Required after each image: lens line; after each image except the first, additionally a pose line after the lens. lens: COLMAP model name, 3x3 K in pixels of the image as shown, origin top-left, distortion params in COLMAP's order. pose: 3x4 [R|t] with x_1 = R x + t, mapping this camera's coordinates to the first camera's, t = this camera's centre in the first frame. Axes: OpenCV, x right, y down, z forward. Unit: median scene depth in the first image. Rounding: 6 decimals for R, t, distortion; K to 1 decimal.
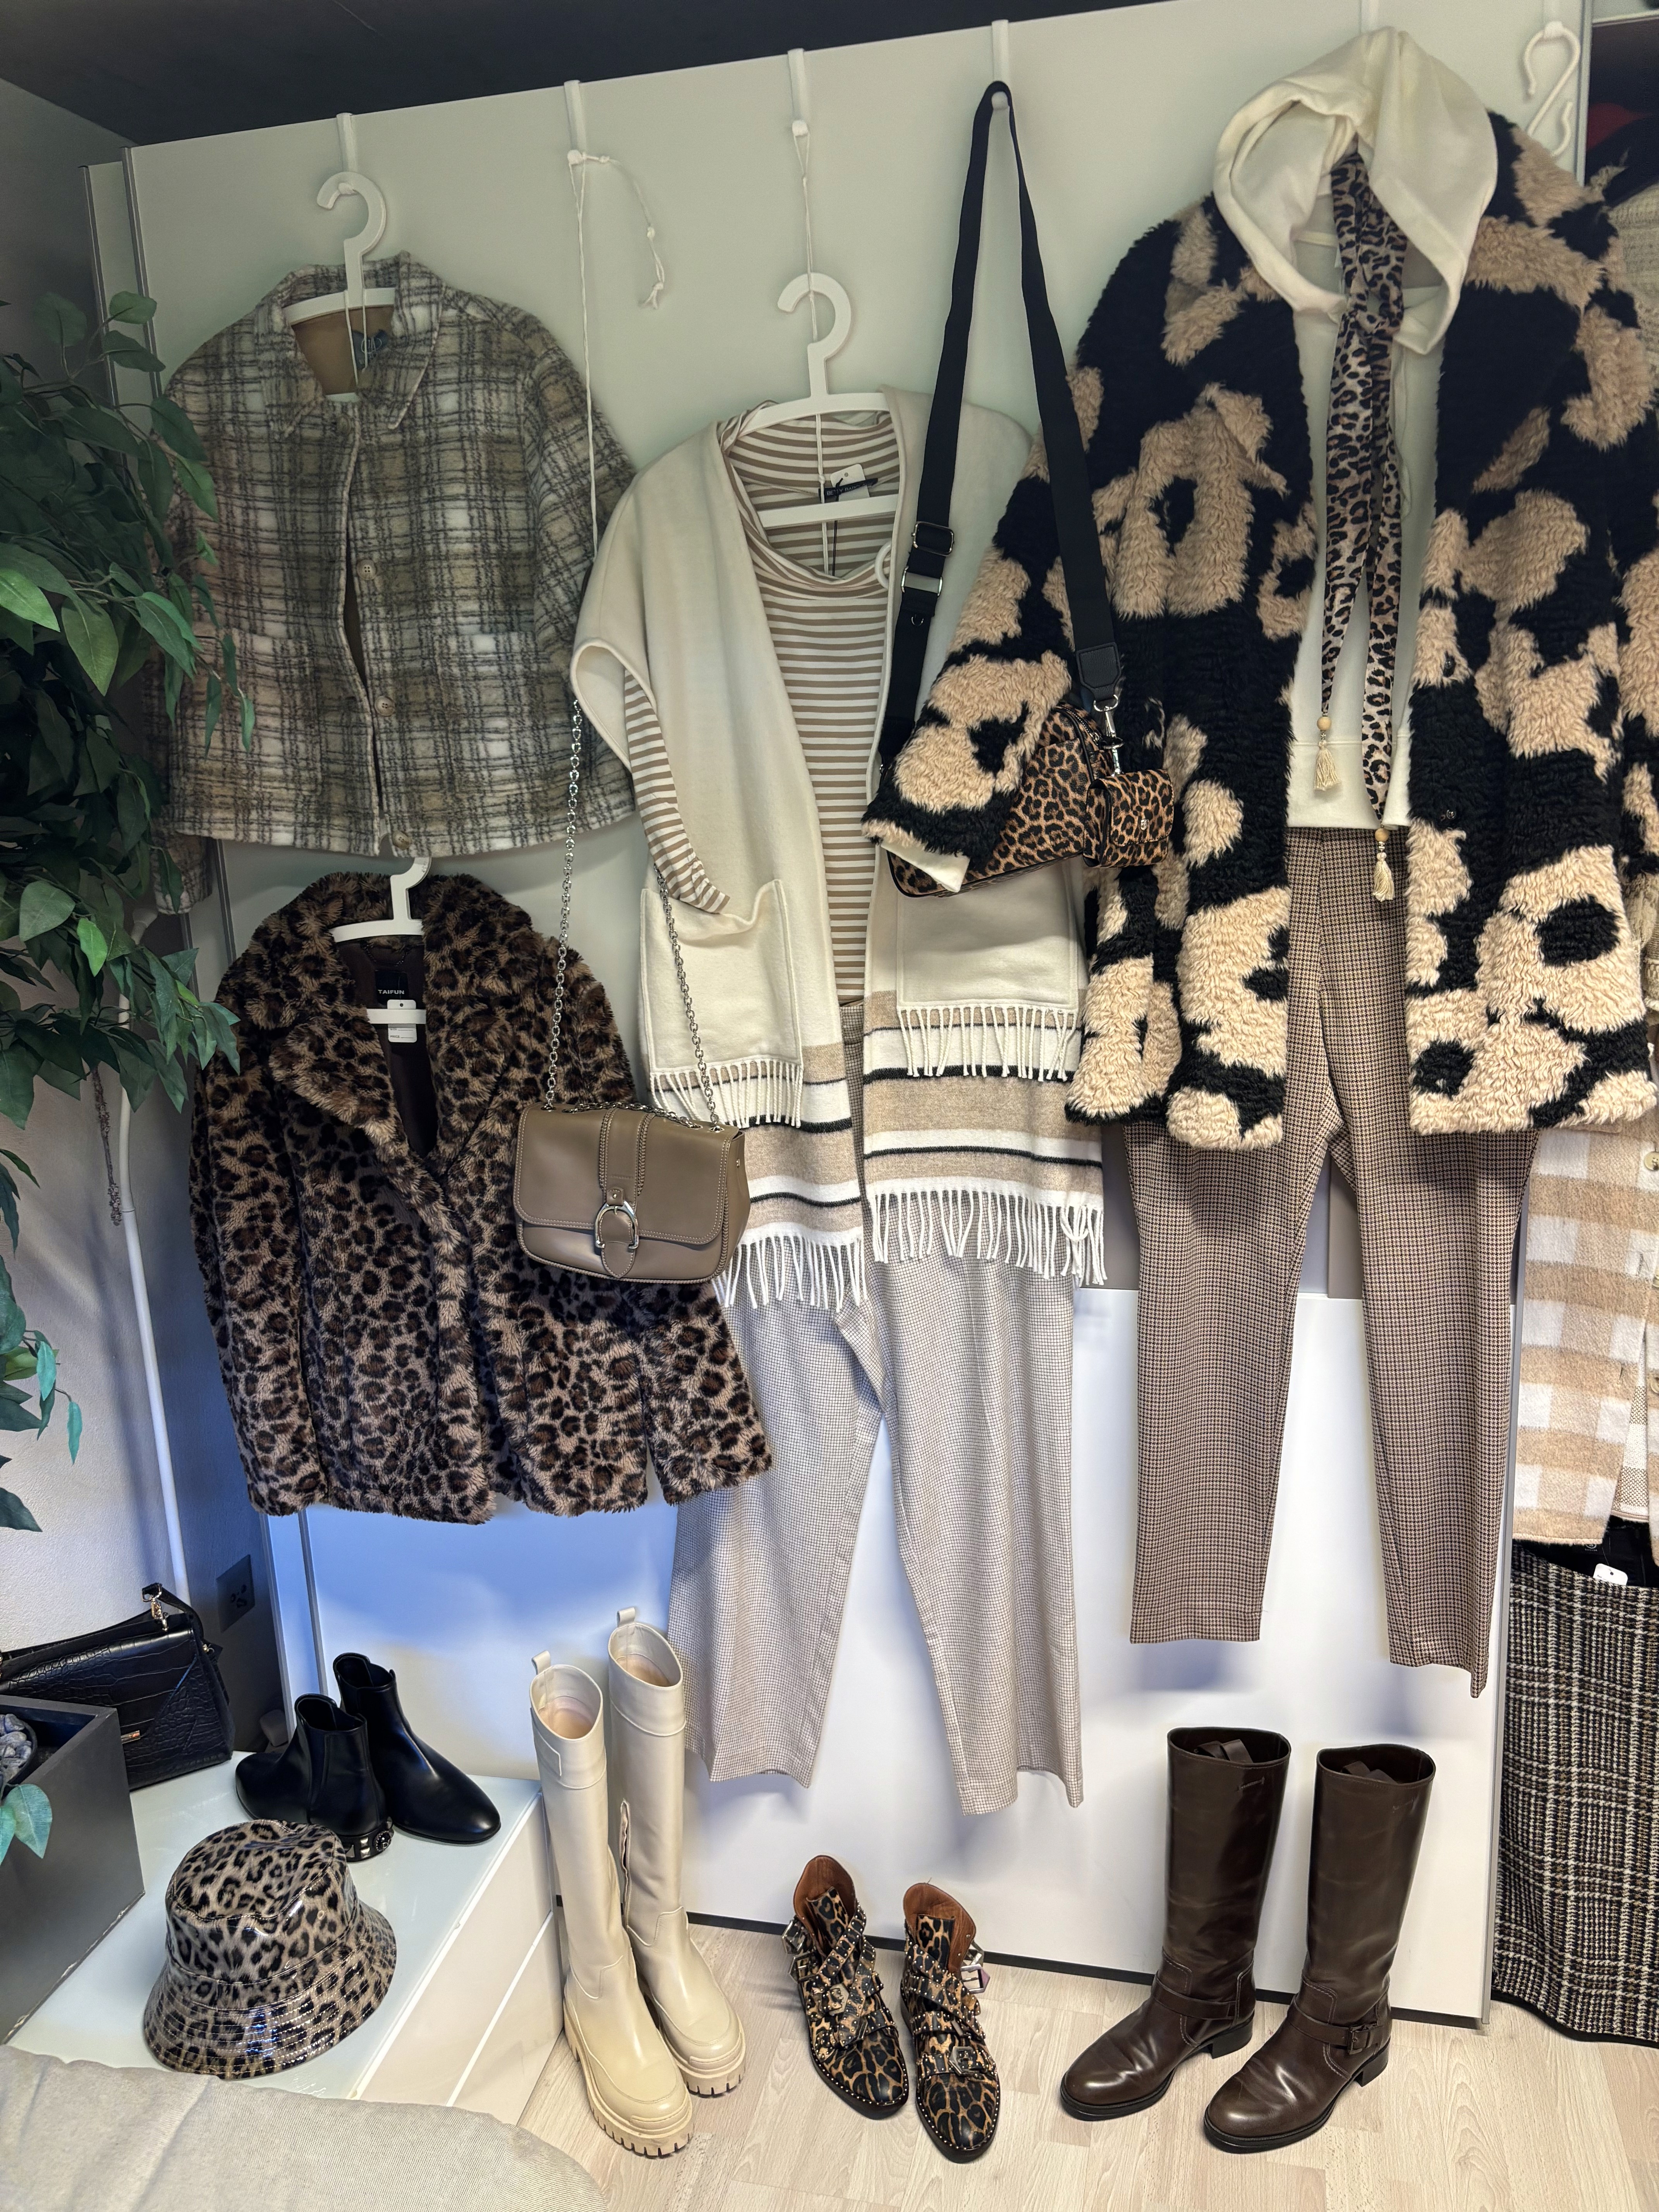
lens RADIAL K [[1720.5, 0, 829.5], [0, 1720.5, 1106.0], [0, 0, 1]] dist [0.048466, -0.075379]
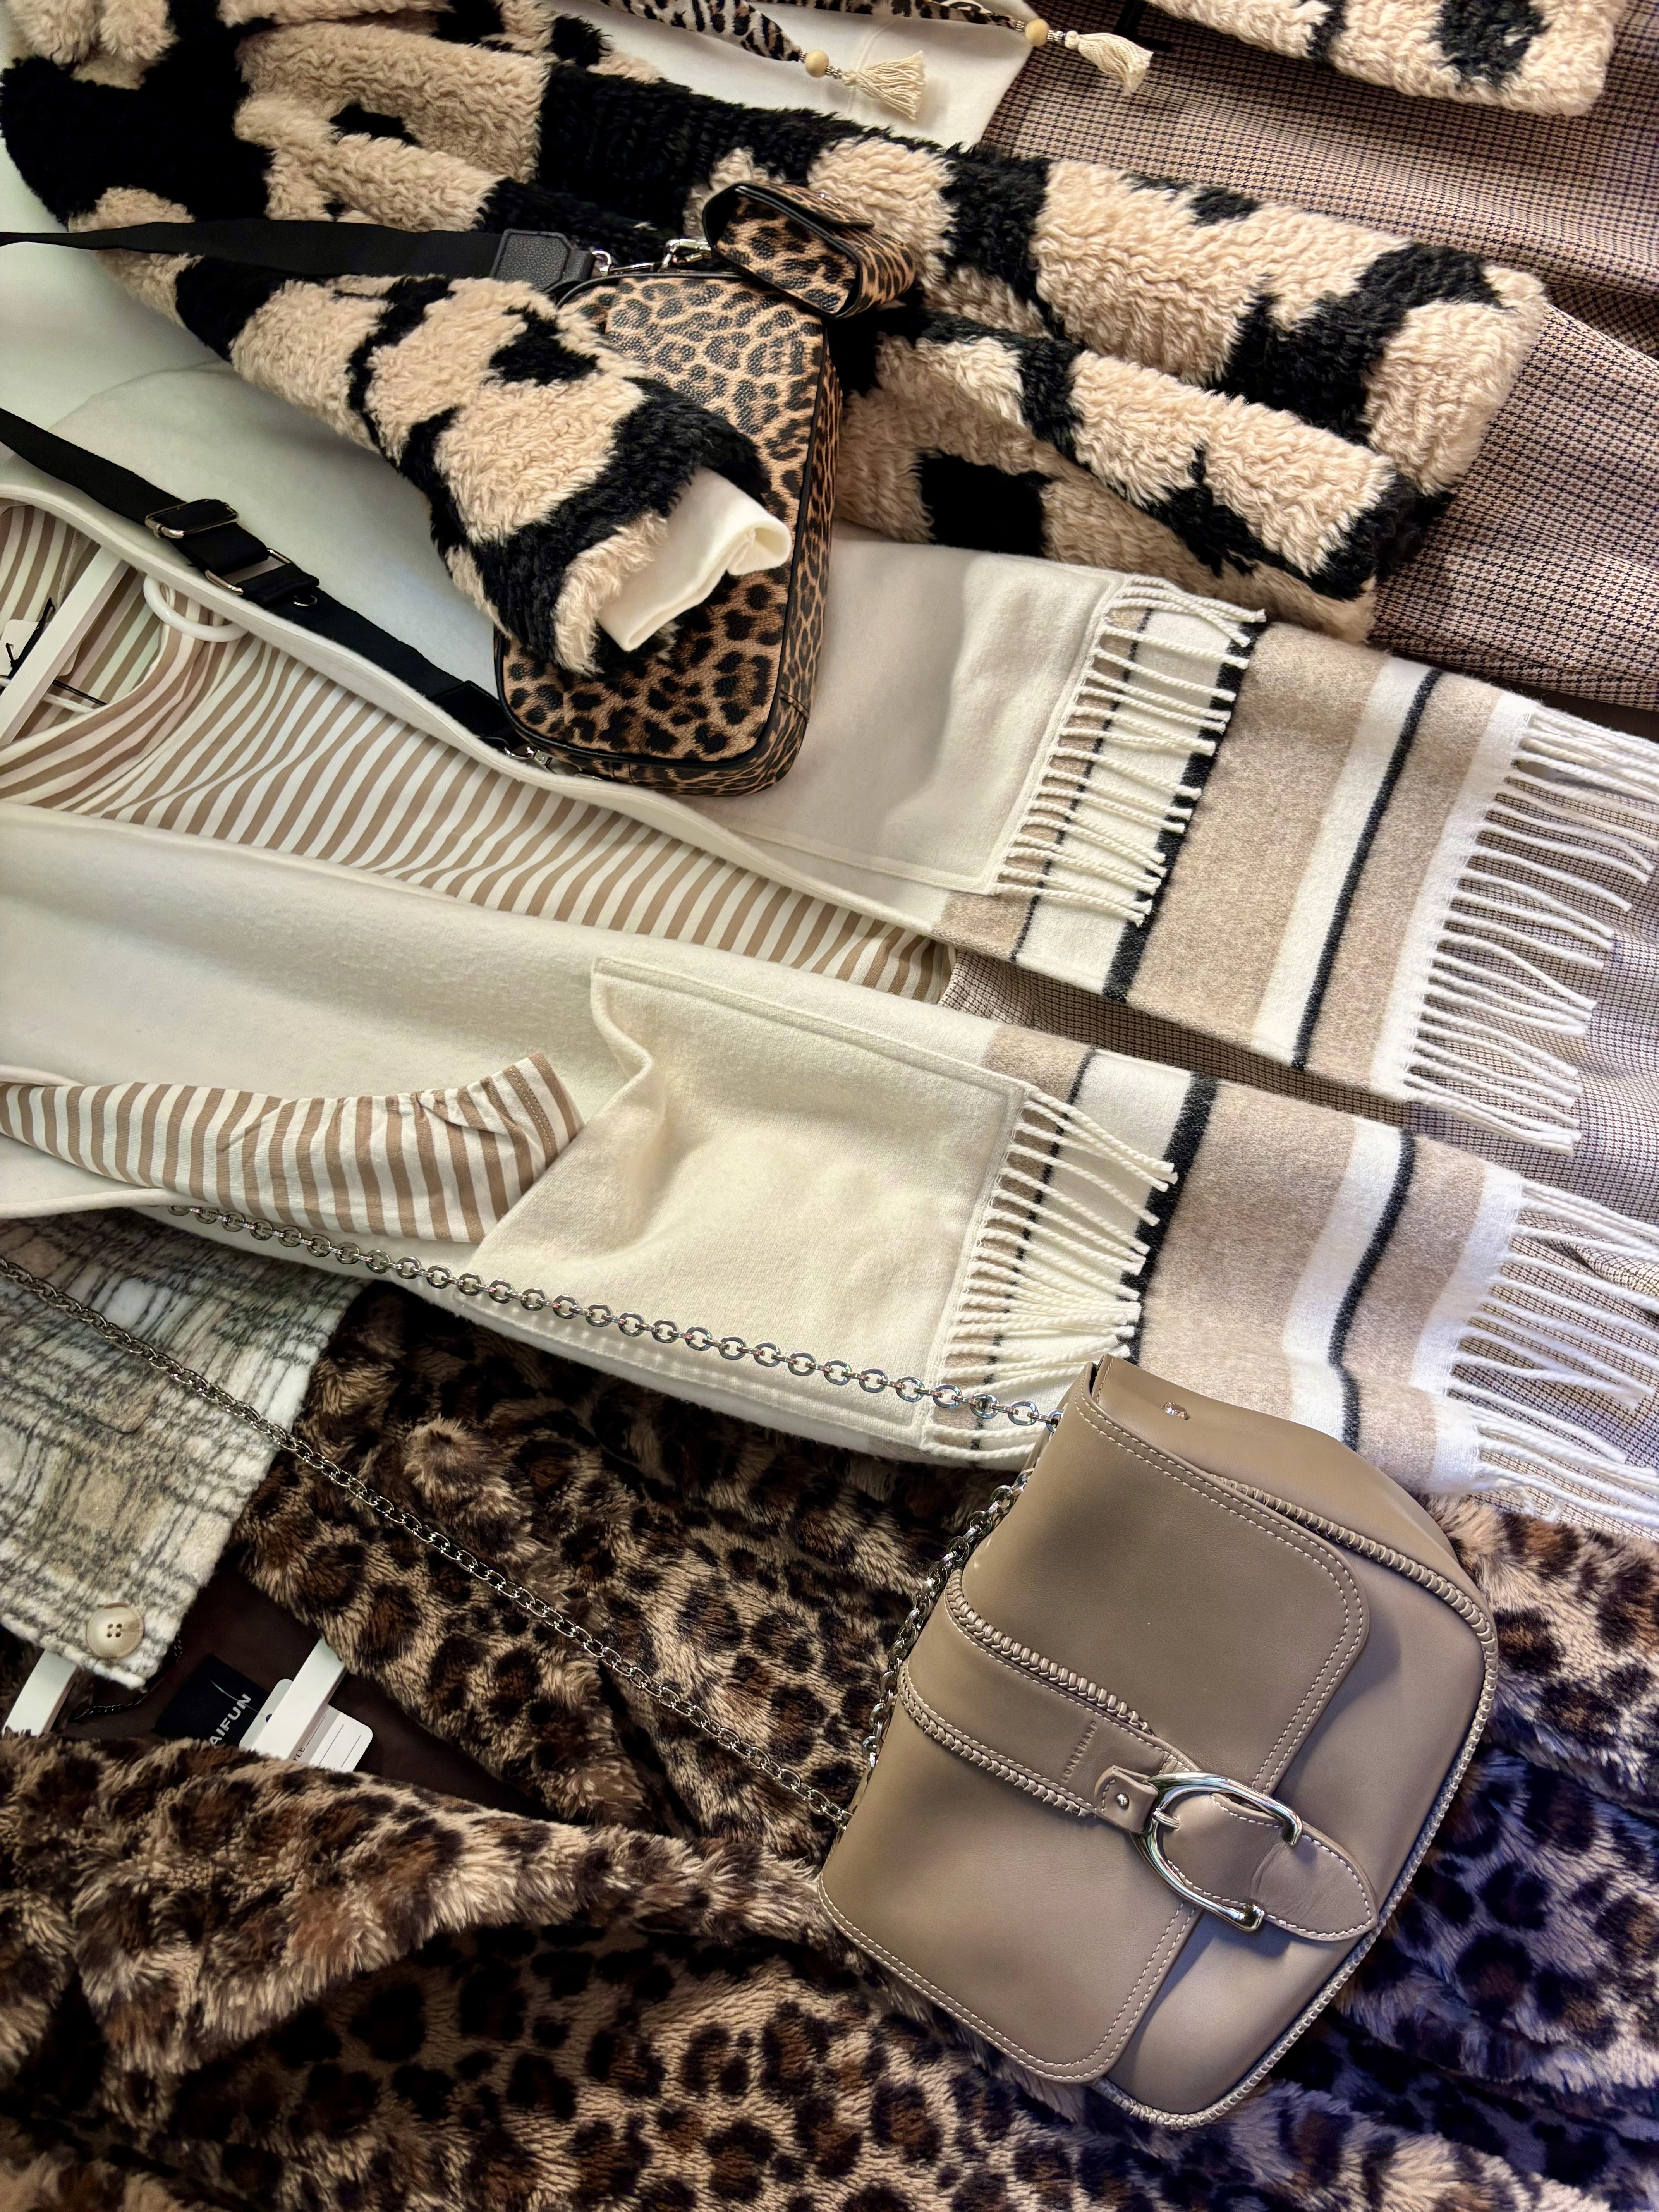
lens RADIAL K [[1695.7, 0, 799.0], [0, 1695.7, 1107.0], [0, 0, 1]] dist [-0.001566, 0.168611]
pose [[0.442772, -0.760211, 0.475427, -0.248537], [0.880311, 0.267857, -0.391541, 0.092550], [0.170308, 0.591888, 0.787822, 0.727410]]
